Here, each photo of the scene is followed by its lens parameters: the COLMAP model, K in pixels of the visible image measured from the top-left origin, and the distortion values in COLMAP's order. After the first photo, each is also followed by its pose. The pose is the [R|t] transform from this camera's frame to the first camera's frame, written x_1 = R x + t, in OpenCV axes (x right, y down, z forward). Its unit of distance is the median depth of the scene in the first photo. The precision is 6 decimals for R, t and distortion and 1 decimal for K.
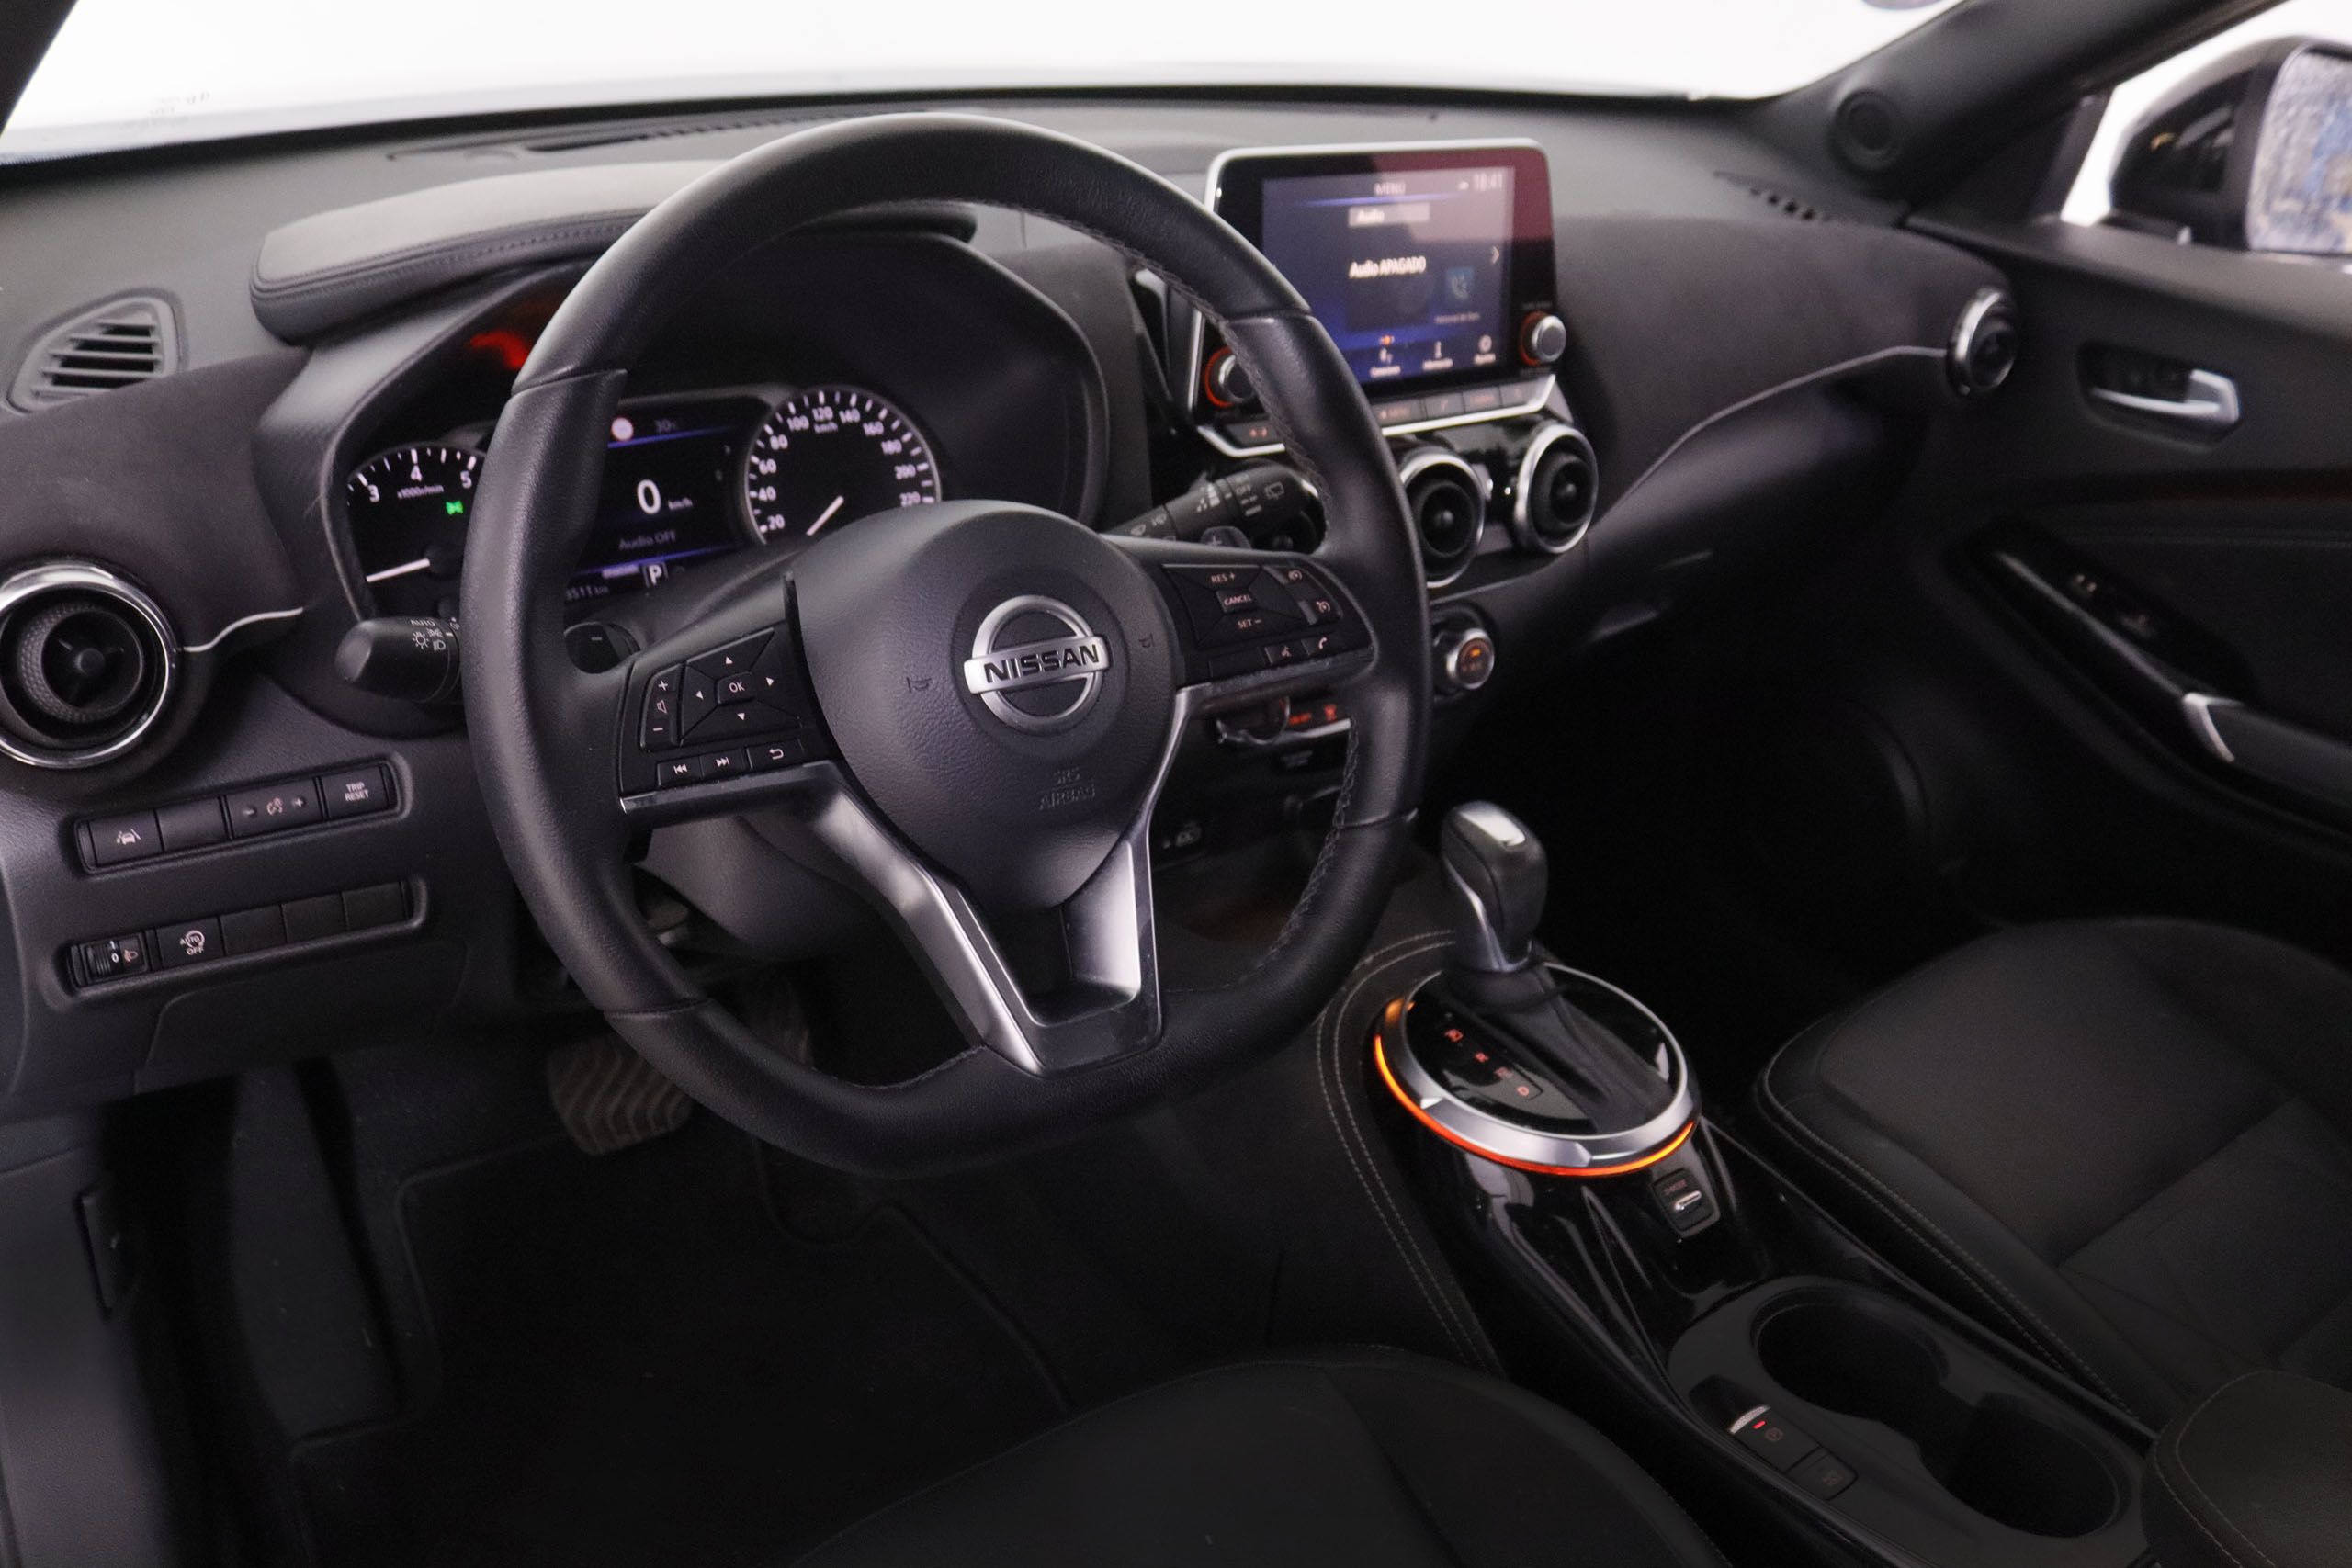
lens RADIAL K [[1985.5, 0, 1176.0], [0, 1985.5, 784.0], [0, 0, 1]] dist [-0.194248, 0.239333]
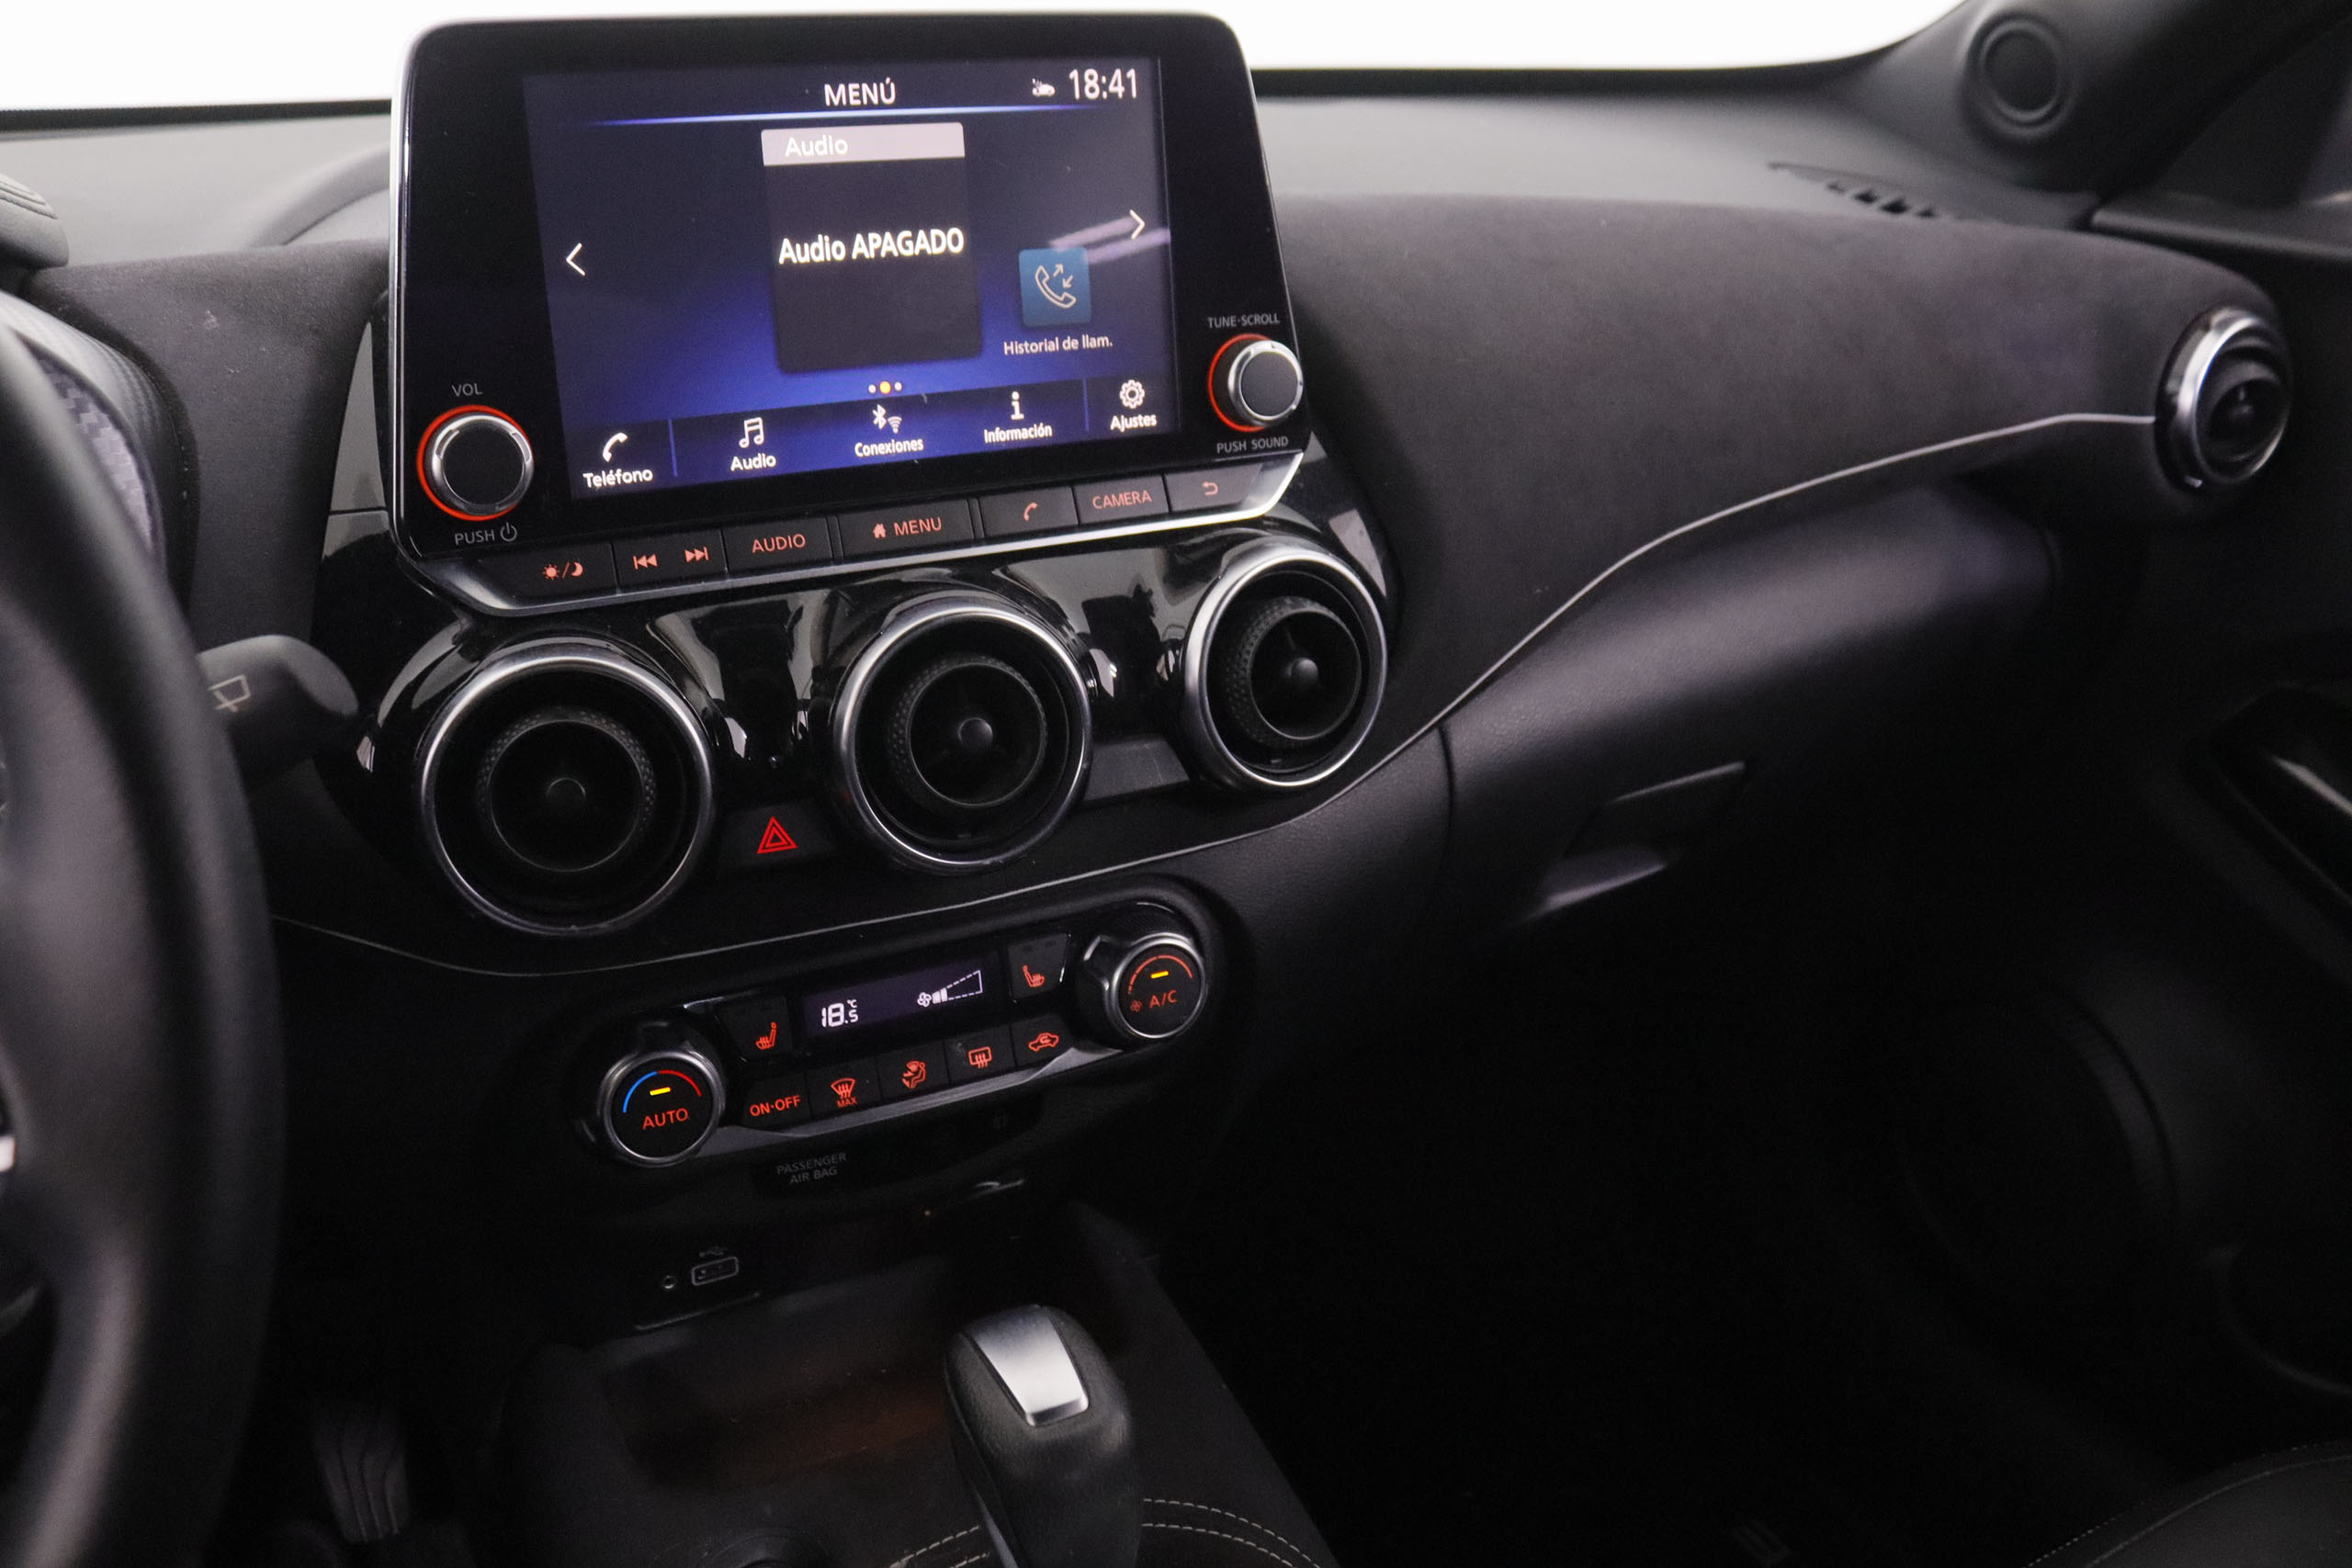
lens RADIAL K [[1985.5, 0, 1176.0], [0, 1985.5, 784.0], [0, 0, 1]] dist [-0.194248, 0.239333]
pose [[0.985790, -0.004906, -0.167911, 0.261073], [-0.010407, 0.995870, -0.090194, -0.073689], [0.167660, 0.090660, 0.981667, 0.497471]]
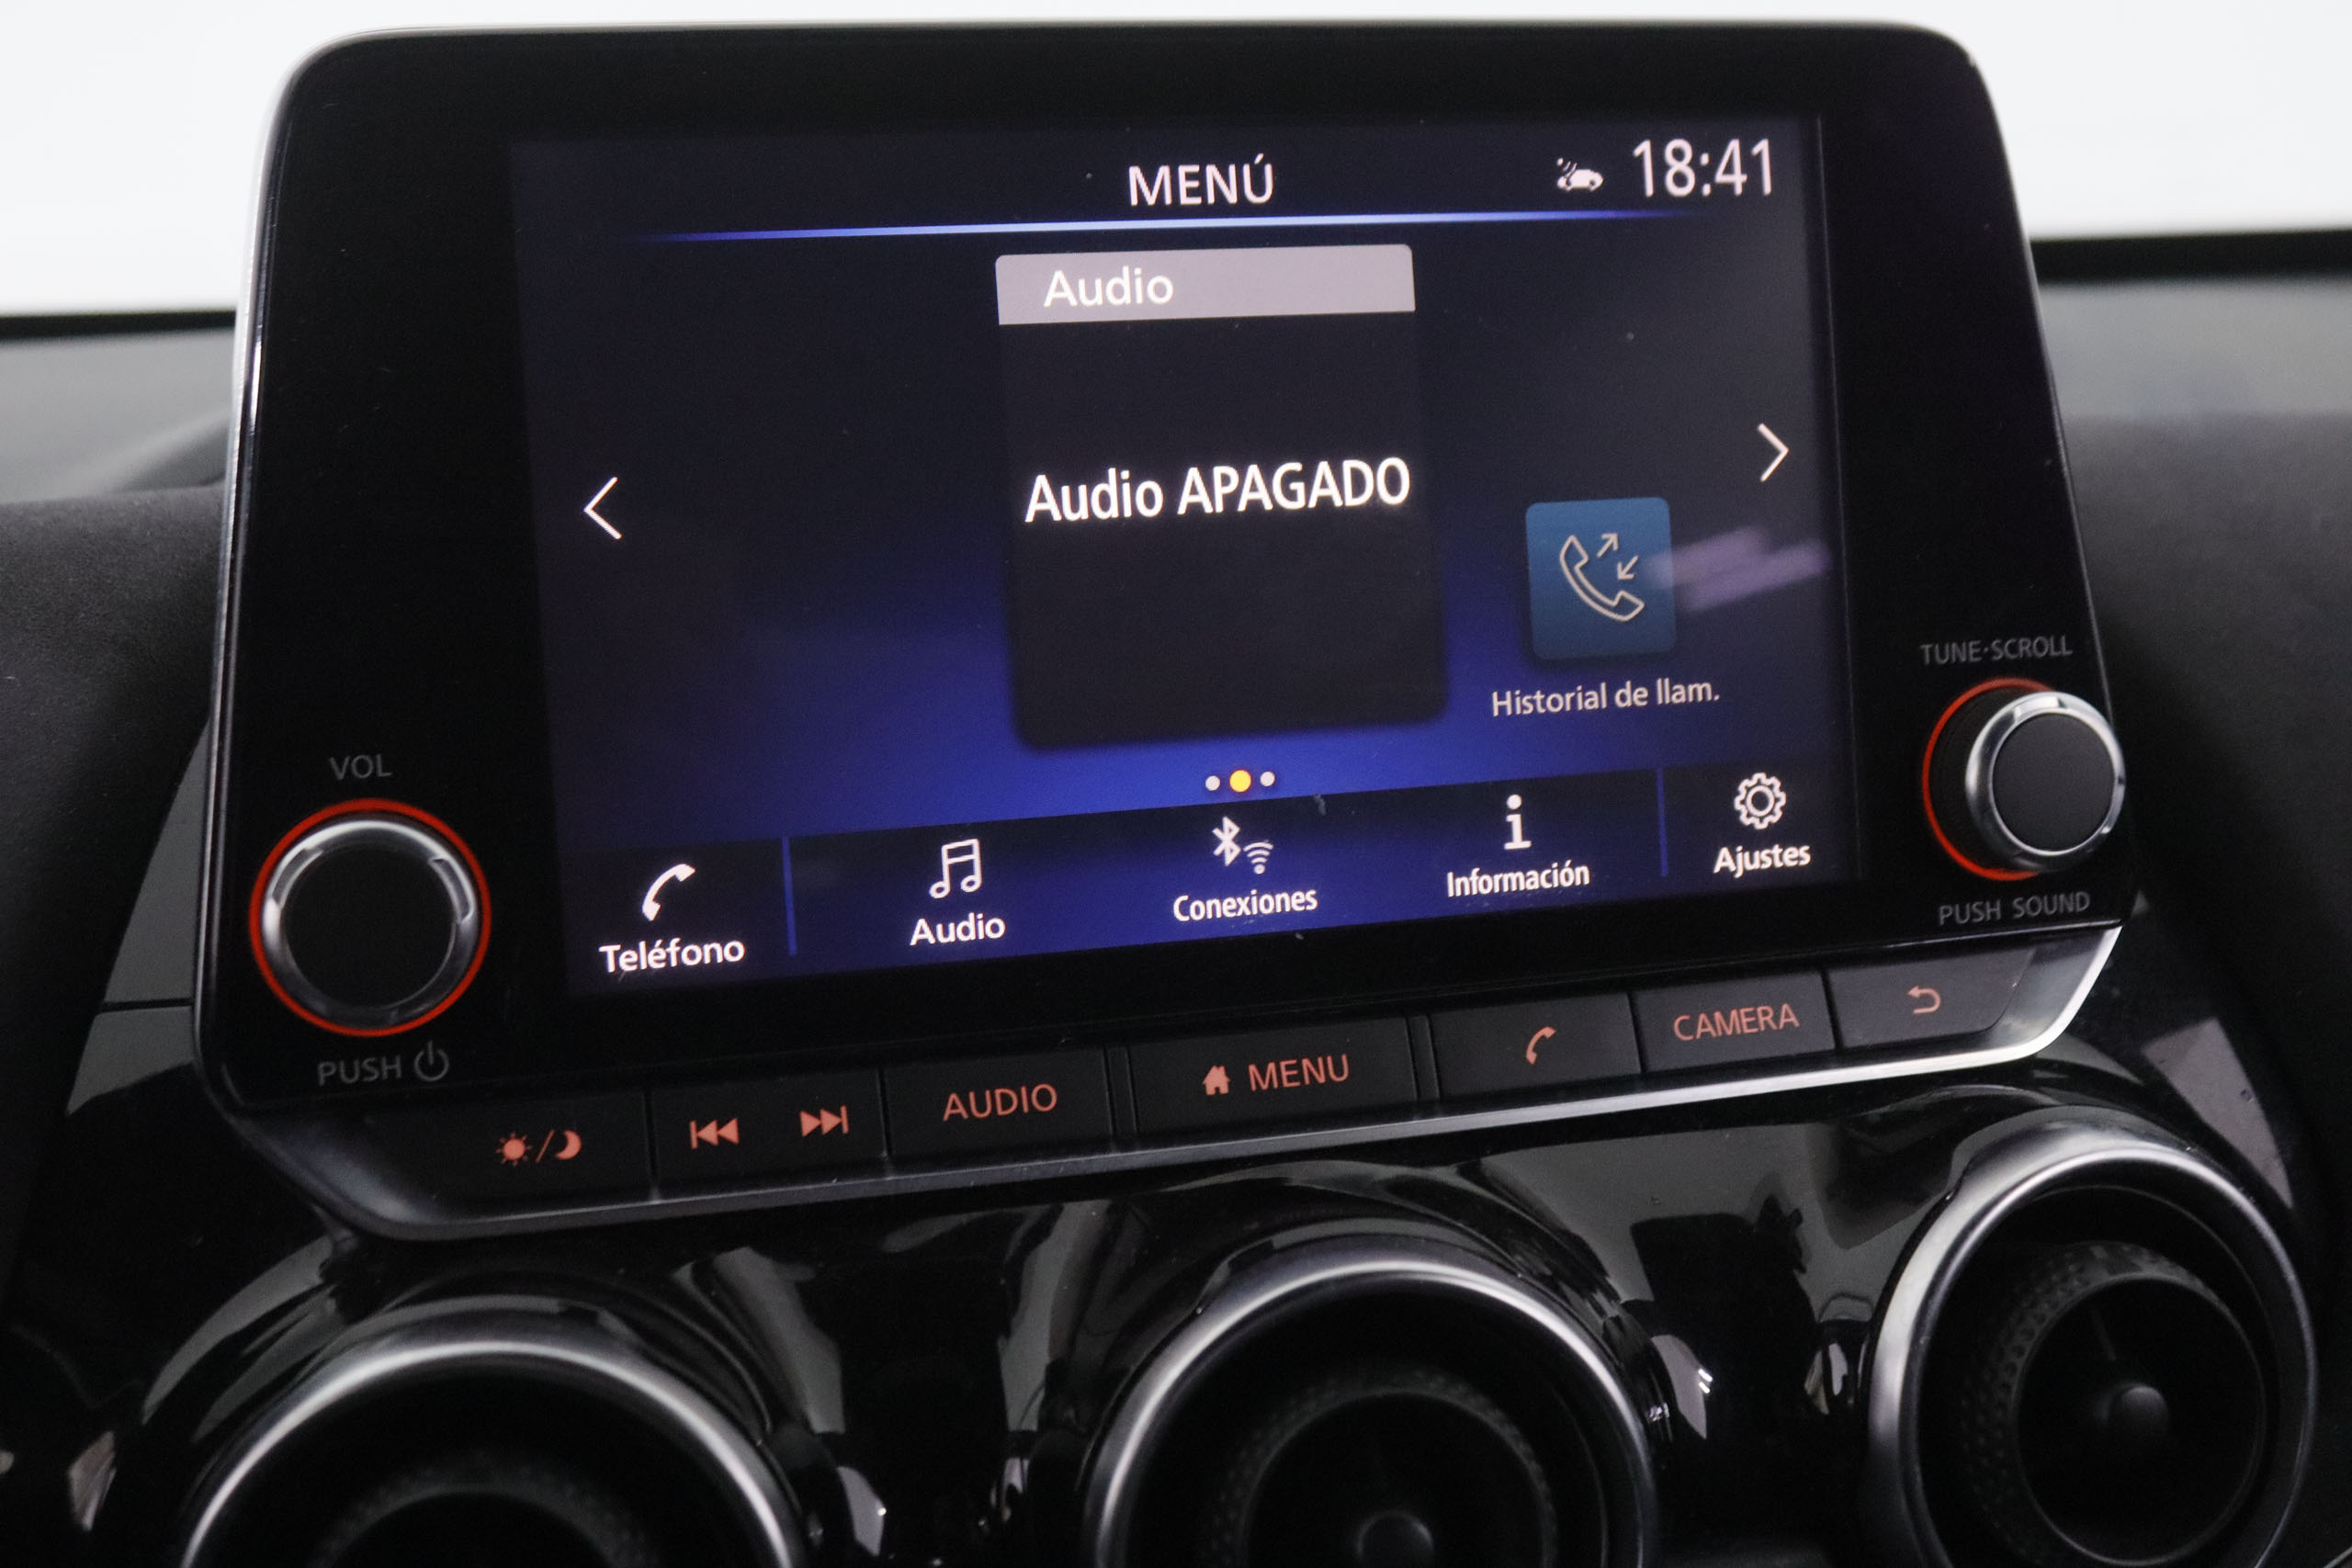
lens RADIAL K [[2925.2, 0, 1176.0], [0, 2925.2, 784.0], [0, 0, 1]] dist [-0.086077, 0.068712]
pose [[0.928082, -0.032385, -0.370964, 0.230366], [-0.077292, 0.957761, -0.276982, -0.118348], [0.364265, 0.285735, 0.886378, 0.646316]]
